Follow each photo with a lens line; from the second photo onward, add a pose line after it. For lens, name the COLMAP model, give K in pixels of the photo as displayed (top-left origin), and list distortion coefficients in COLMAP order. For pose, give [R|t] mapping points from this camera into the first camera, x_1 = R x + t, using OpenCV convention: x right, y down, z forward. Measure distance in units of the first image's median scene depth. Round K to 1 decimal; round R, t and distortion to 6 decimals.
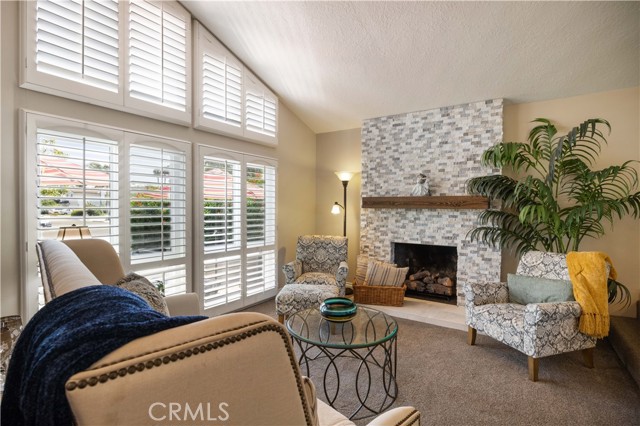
lens RADIAL K [[304.1, 0, 325.4], [0, 304.1, 214.7], [0, 0, 1]] dist [-0.004486, -0.000521]
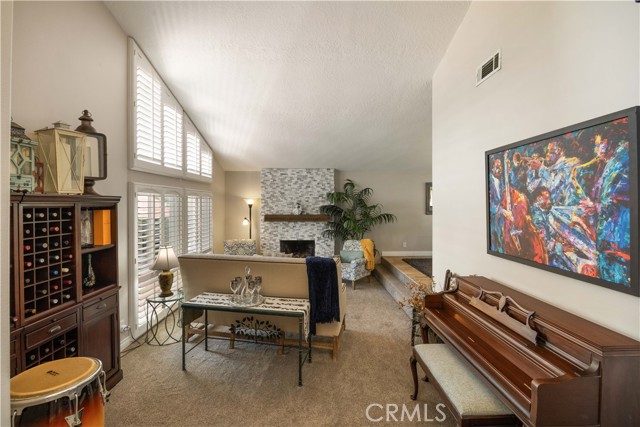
lens RADIAL K [[290.1, 0, 317.5], [0, 290.1, 209.8], [0, 0, 1]] dist [0.000089, -0.000015]
pose [[0.825118, -0.017454, 0.564690, -0.608797], [0.016472, 0.999841, 0.006836, -0.104170], [-0.564720, 0.003662, 0.825274, -0.557872]]
